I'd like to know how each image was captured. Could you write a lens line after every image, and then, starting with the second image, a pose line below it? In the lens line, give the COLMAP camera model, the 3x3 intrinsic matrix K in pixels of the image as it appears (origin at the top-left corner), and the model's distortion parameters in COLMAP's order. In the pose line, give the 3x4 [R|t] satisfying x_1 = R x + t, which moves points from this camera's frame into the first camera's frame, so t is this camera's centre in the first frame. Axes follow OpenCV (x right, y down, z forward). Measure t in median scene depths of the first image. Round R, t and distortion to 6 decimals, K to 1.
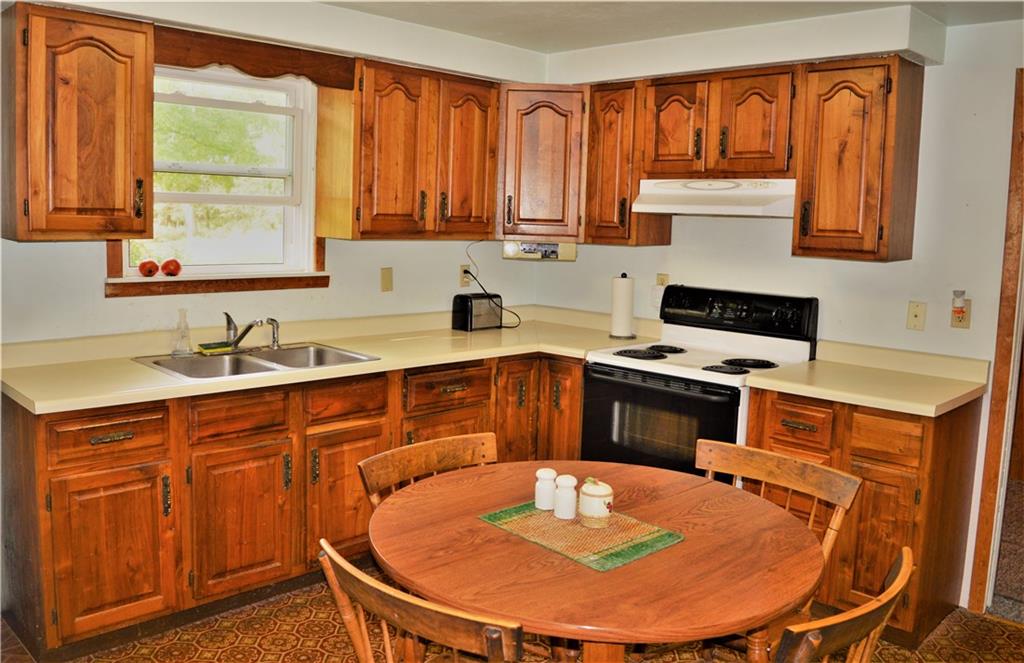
lens RADIAL K [[848.6, 0, 488.1], [0, 848.6, 292.7], [0, 0, 1]] dist [-0.073369, -0.002609]
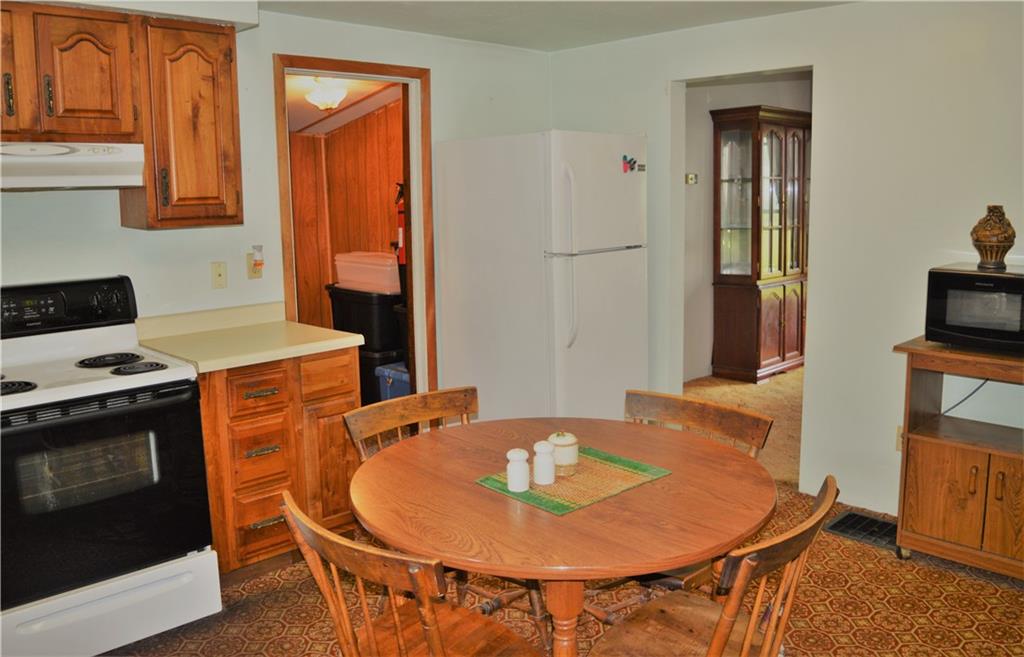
lens RADIAL K [[812.0, 0, 512.4], [0, 812.0, 308.7], [0, 0, 1]] dist [-0.078615, 0.002040]
pose [[-0.000949, -0.173501, 0.984833, -0.538403], [0.105651, 0.979304, 0.172628, -0.072186], [-0.994403, 0.104213, 0.017401, 0.646687]]
